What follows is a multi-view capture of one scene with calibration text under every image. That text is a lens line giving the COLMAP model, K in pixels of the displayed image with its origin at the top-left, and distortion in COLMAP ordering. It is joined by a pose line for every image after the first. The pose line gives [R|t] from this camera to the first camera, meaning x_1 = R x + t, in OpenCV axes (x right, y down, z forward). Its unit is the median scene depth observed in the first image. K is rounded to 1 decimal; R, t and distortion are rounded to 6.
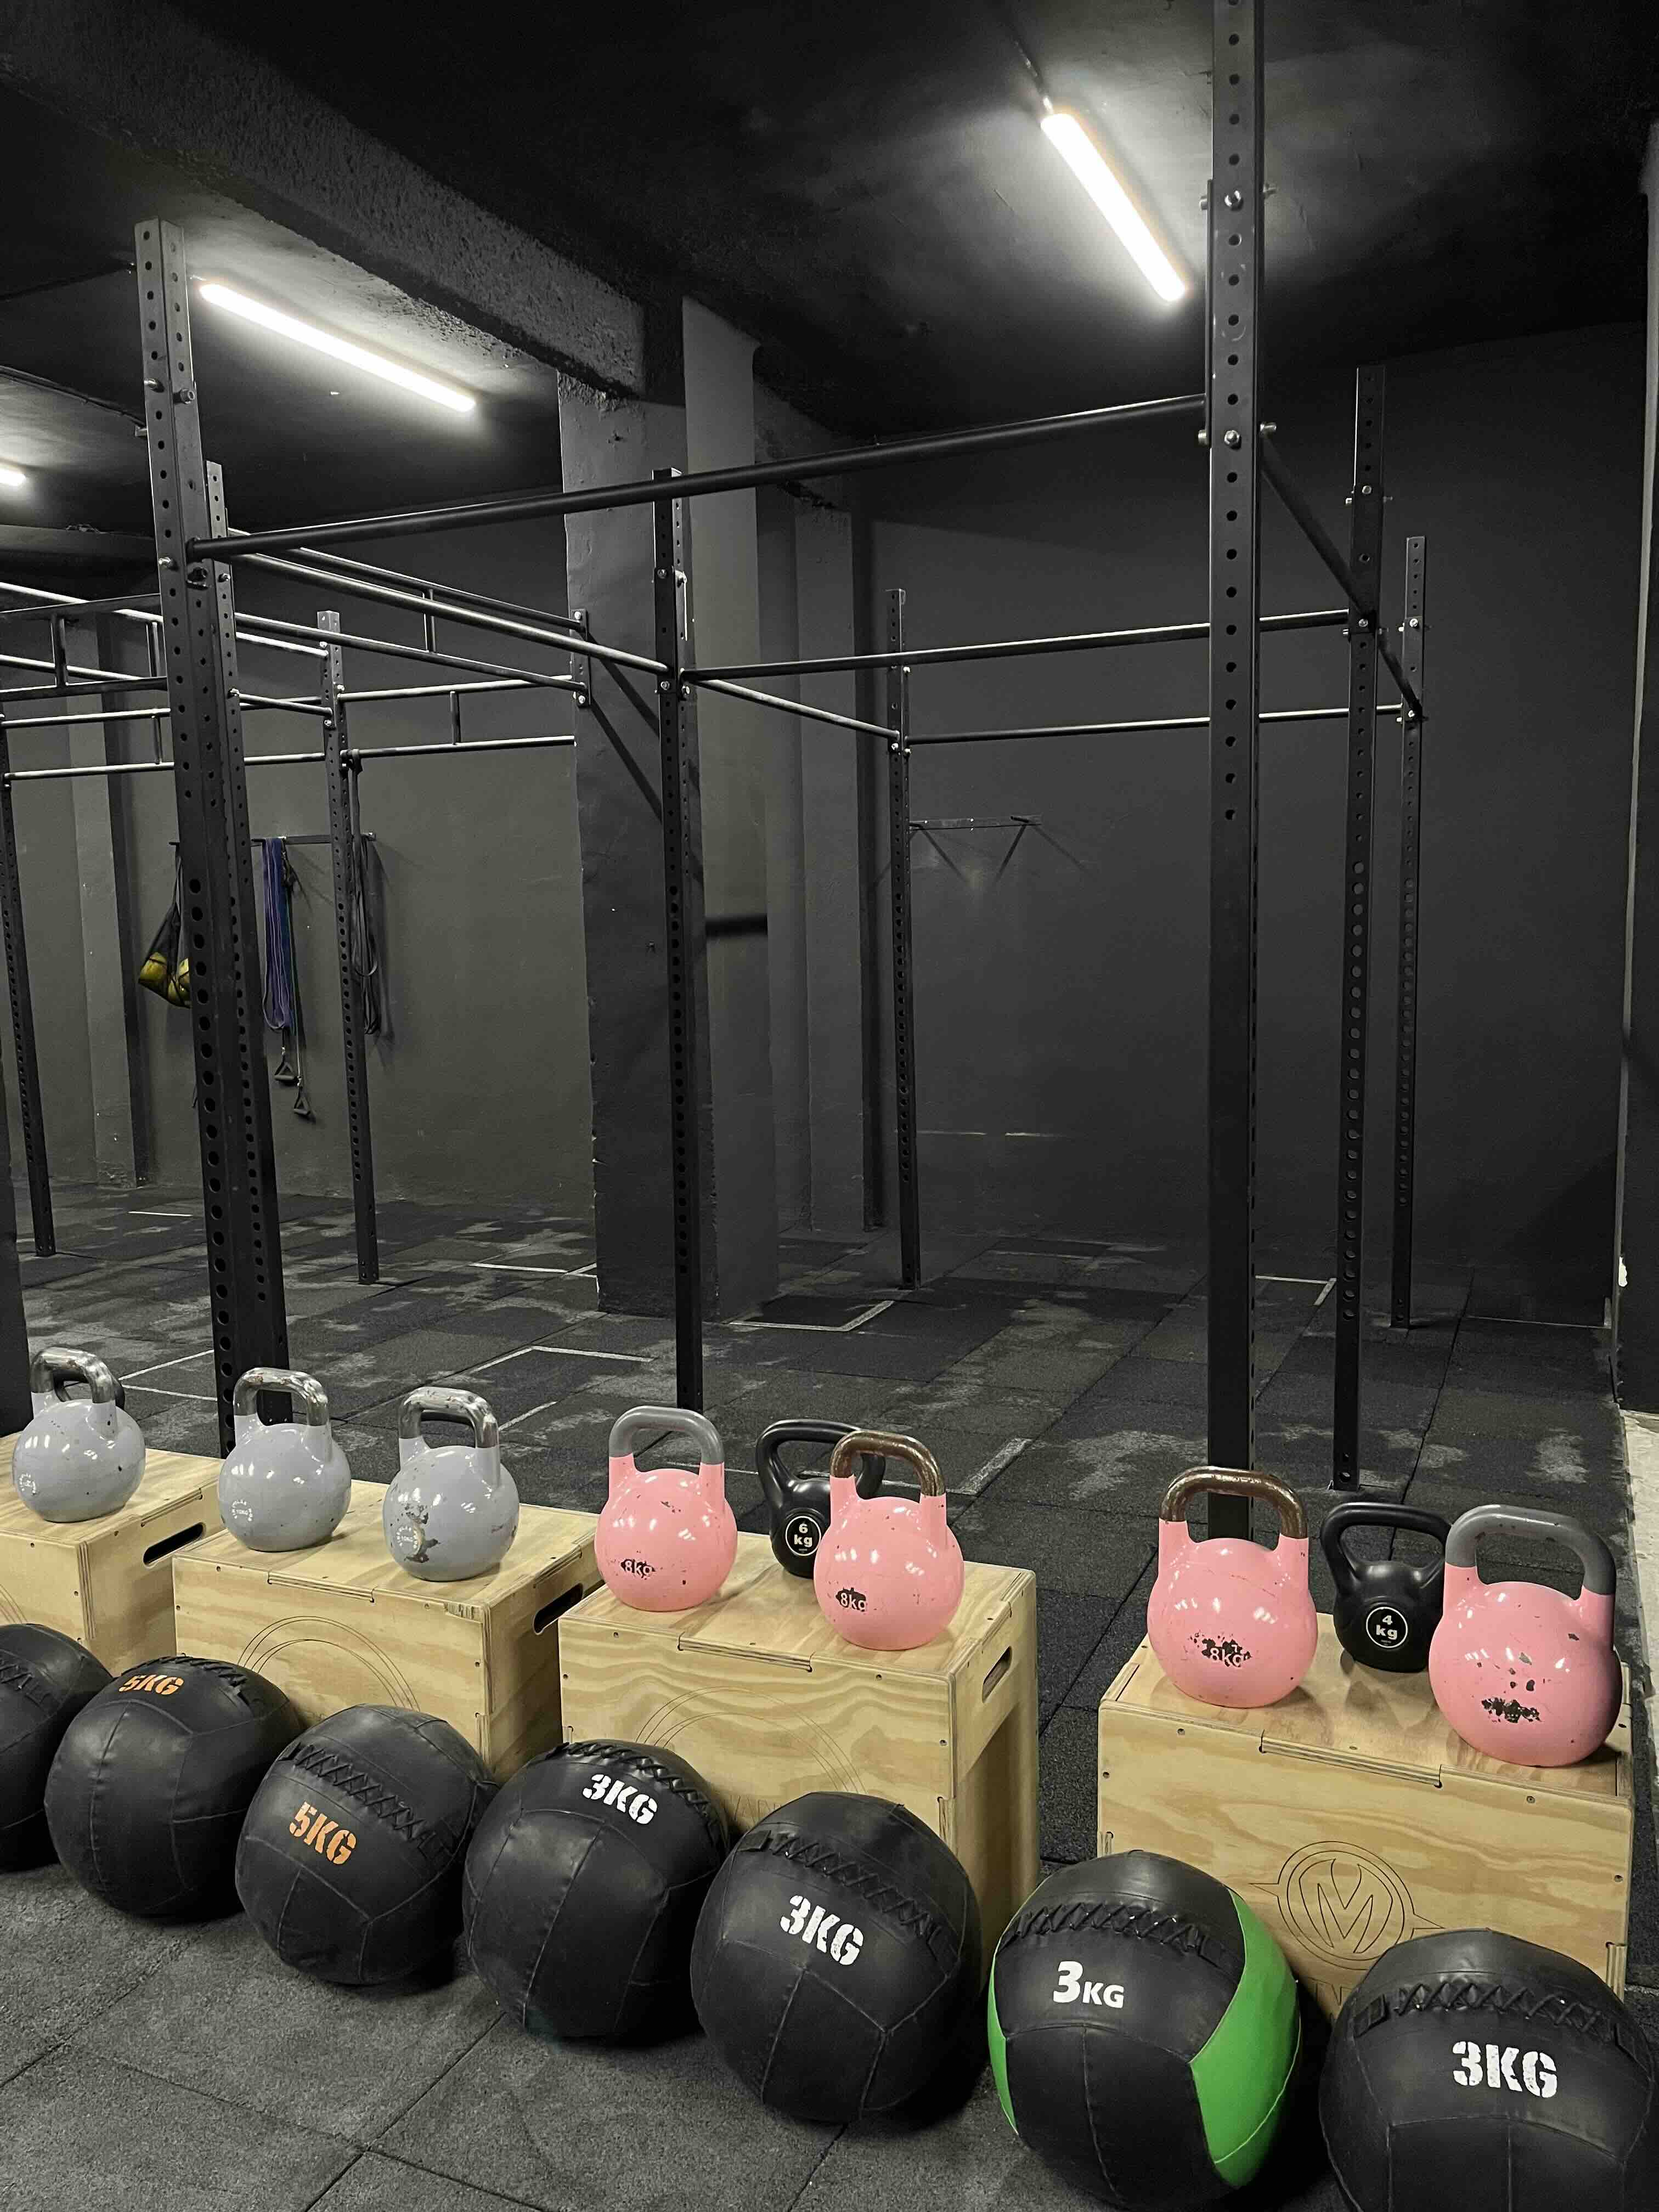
lens RADIAL K [[1695.8, 0, 820.9], [0, 1695.8, 1112.5], [0, 0, 1]] dist [0.055252, 0.001037]
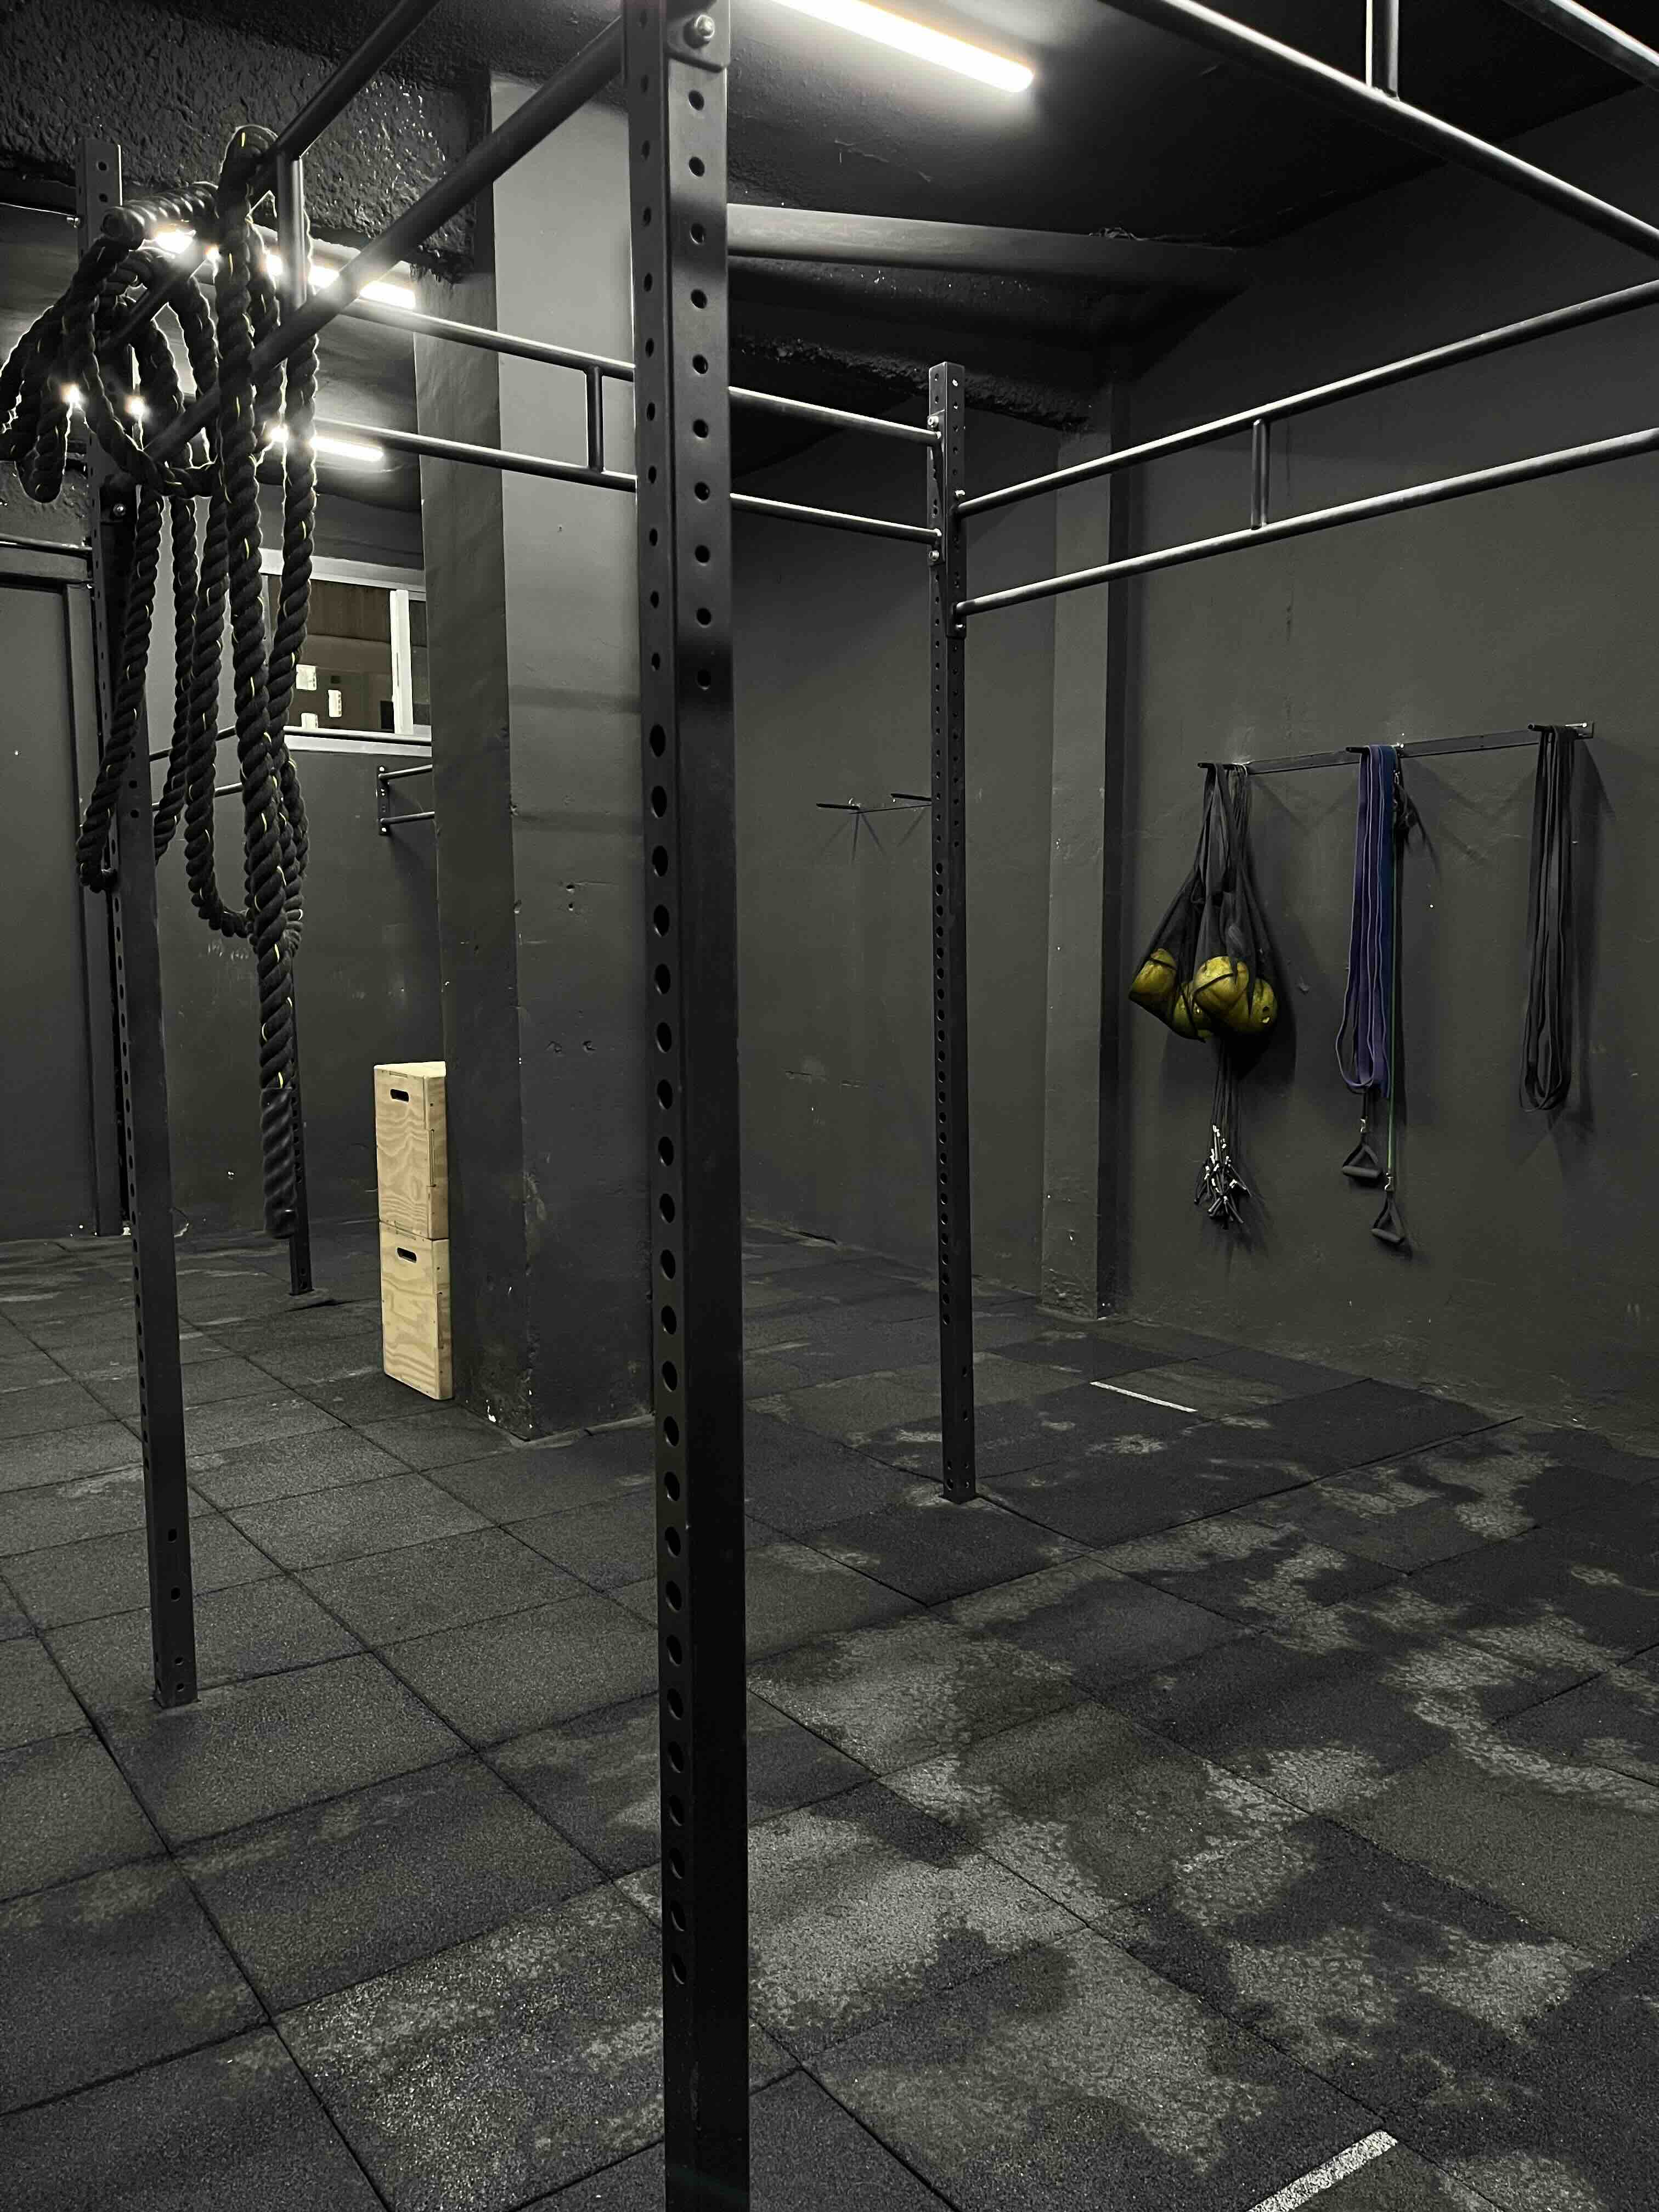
lens RADIAL K [[1695.8, 0, 820.9], [0, 1695.8, 1112.5], [0, 0, 1]] dist [0.055252, 0.001037]
pose [[0.866697, 0.069519, -0.493966, -0.192216], [-0.071147, 0.997345, 0.015530, -0.036544], [0.493734, 0.021685, 0.869342, 0.420194]]
